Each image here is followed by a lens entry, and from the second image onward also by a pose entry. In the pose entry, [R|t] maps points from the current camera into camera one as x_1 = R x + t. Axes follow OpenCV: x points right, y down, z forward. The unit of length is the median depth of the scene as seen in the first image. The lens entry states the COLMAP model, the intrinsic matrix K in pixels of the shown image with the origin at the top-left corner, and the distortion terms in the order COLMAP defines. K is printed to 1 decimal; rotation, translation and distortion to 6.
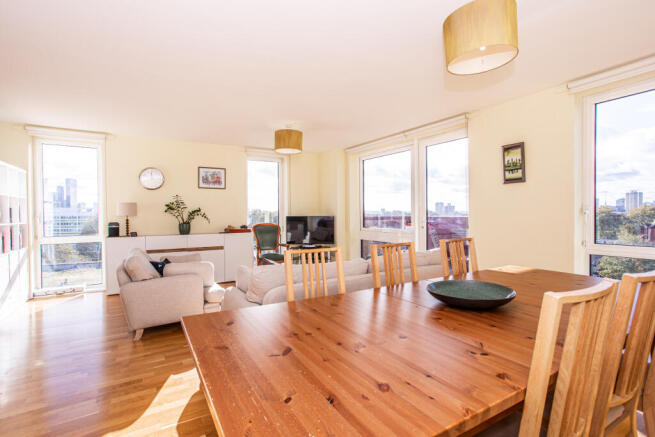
lens RADIAL K [[315.6, 0, 332.6], [0, 315.6, 217.5], [0, 0, 1]] dist [-0.022509, 0.003782]
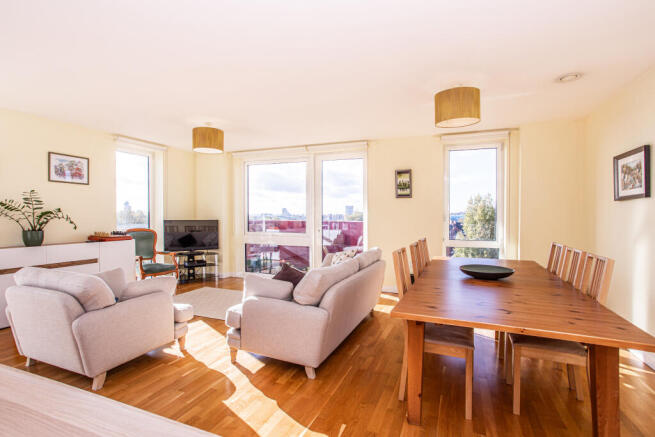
lens RADIAL K [[315.6, 0, 327.6], [0, 315.6, 216.4], [0, 0, 1]] dist [-0.022509, 0.003782]
pose [[0.809307, 0.010008, 0.587301, -0.341540], [-0.003126, 0.999914, -0.012731, -0.005468], [-0.587378, 0.008467, 0.809268, 0.041908]]
